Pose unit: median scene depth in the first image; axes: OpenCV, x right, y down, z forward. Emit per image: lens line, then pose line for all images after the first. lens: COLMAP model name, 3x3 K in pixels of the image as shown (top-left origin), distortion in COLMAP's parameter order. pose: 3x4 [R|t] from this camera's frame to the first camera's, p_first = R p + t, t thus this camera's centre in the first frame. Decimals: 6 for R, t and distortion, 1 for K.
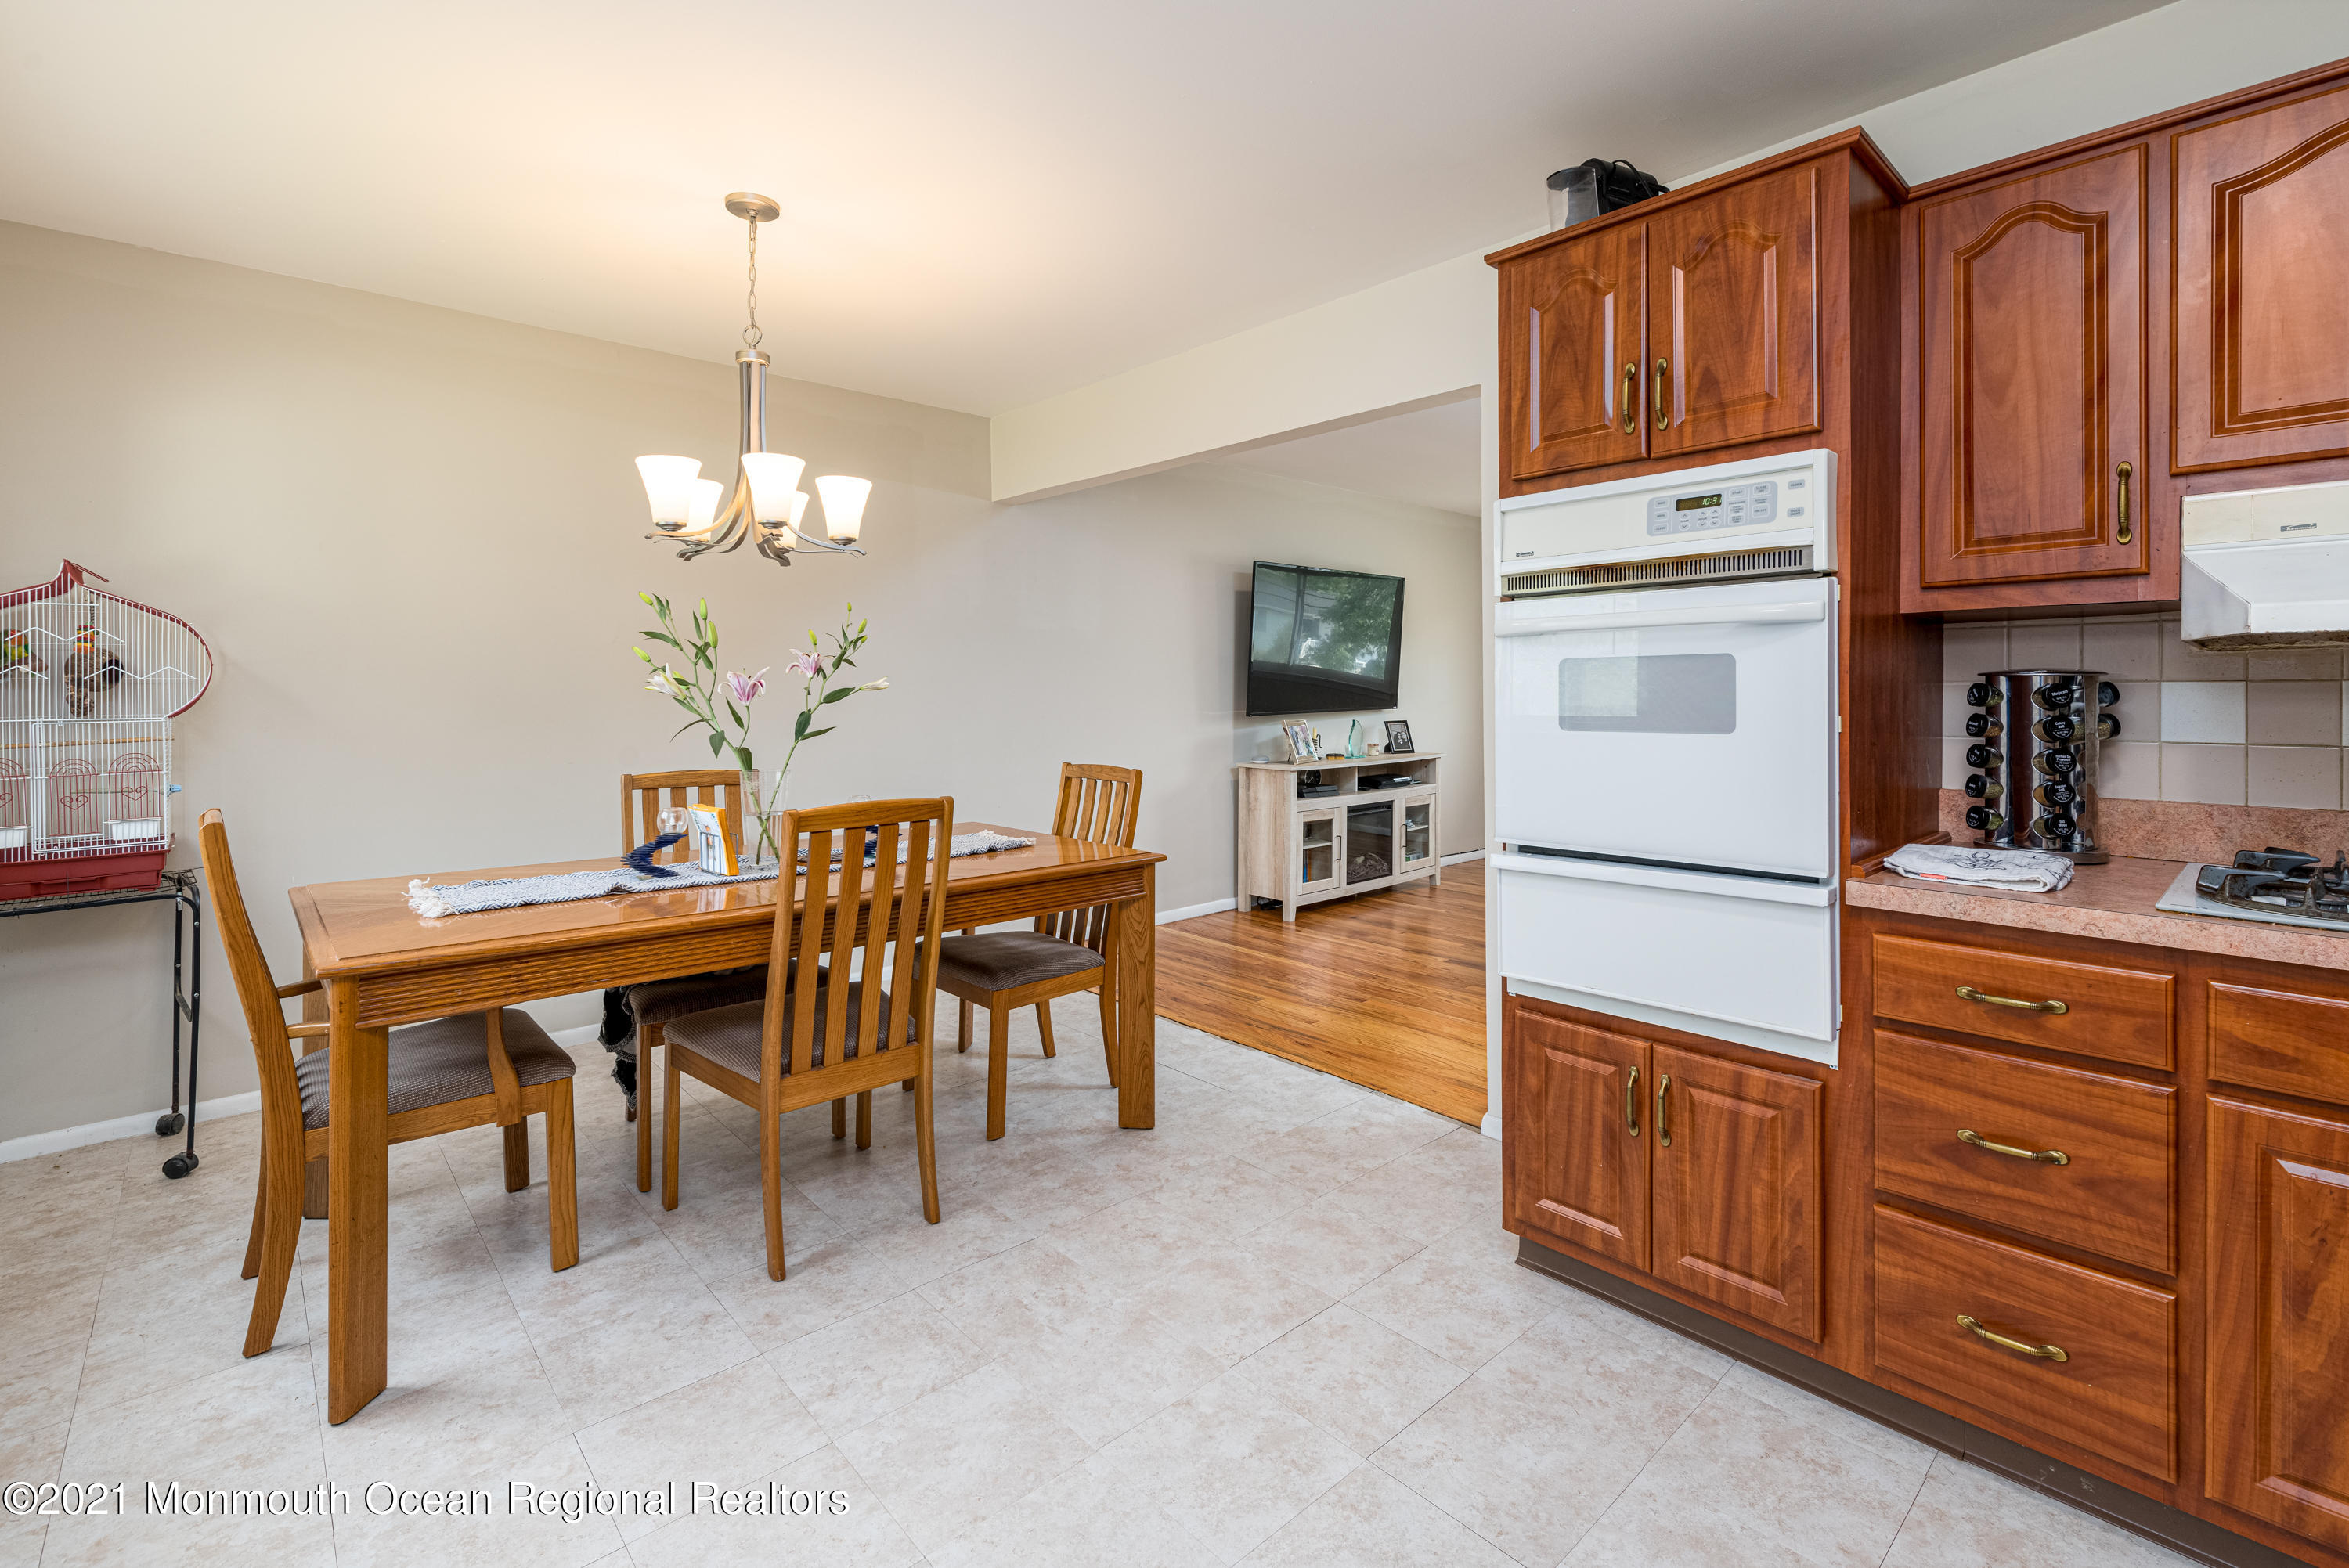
lens RADIAL K [[1046.3, 0, 1172.9], [0, 1046.3, 701.1], [0, 0, 1]] dist [-0.001663, -0.000482]
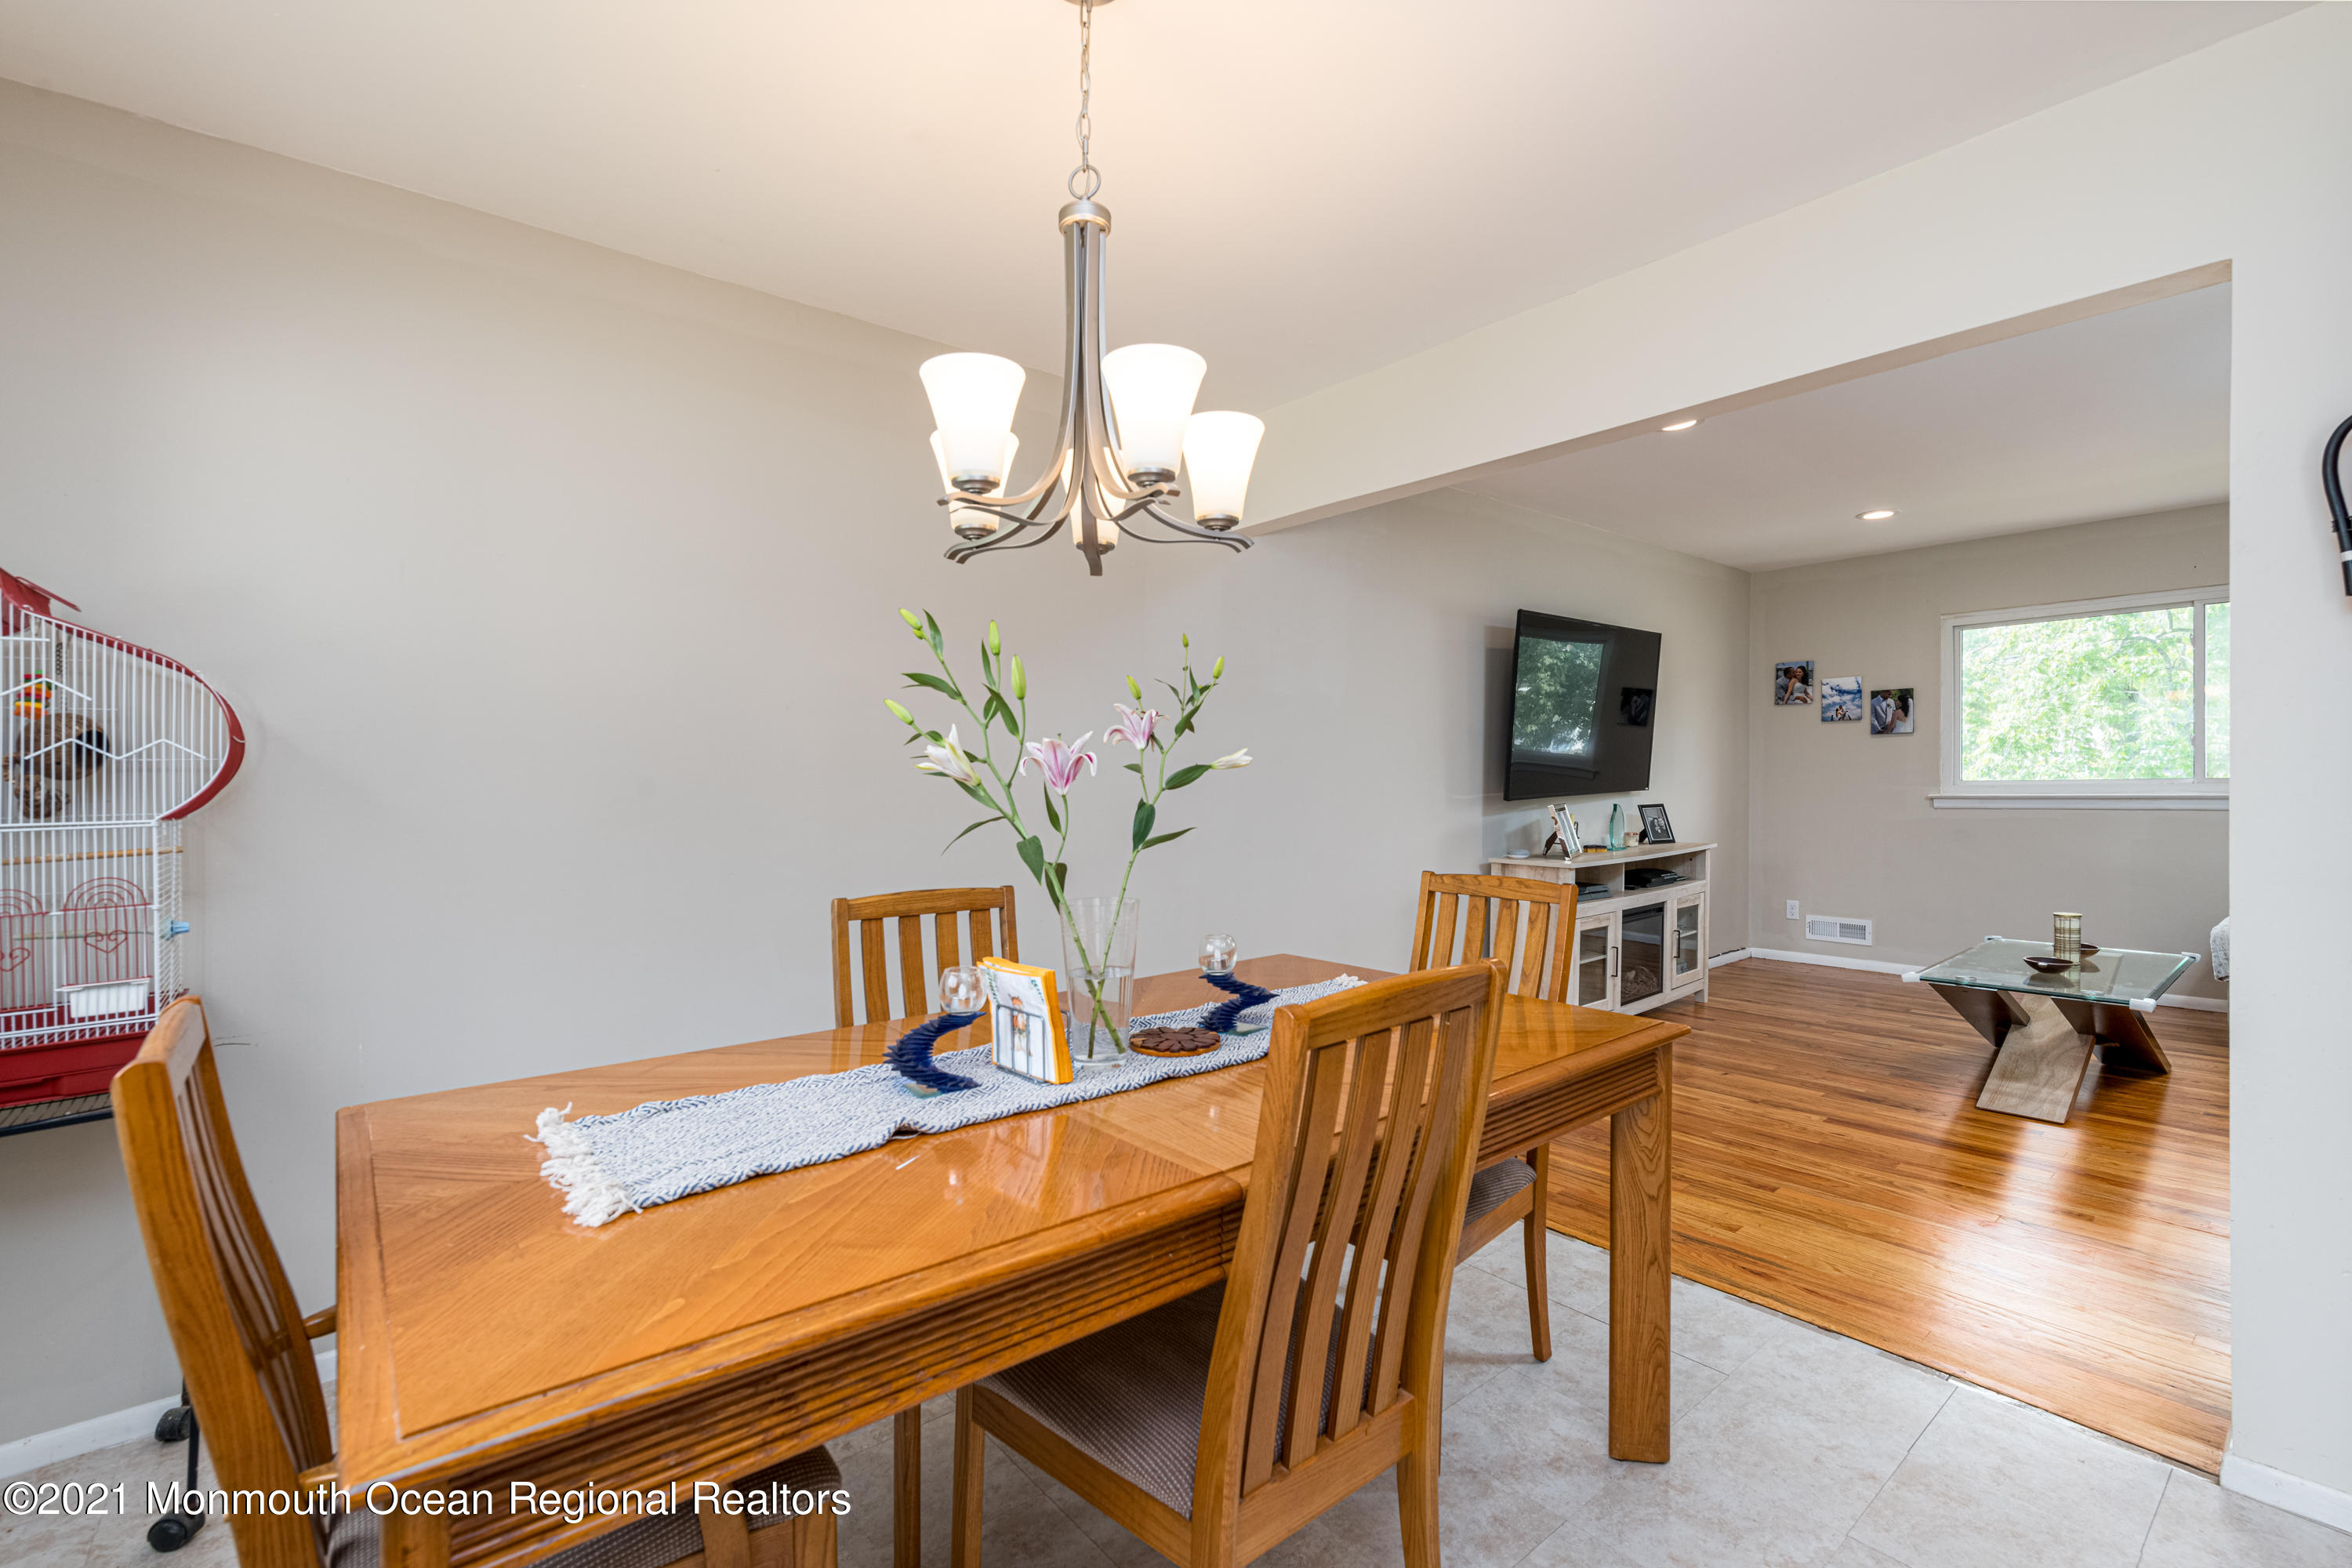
lens RADIAL K [[1033.6, 0, 1178.9], [0, 1033.6, 766.8], [0, 0, 1]] dist [0.001083, 0.000439]
pose [[0.998745, -0.008969, -0.049273, -0.284452], [0.008165, 0.999831, -0.016490, -0.001342], [0.049412, 0.016067, 0.998649, 0.365321]]
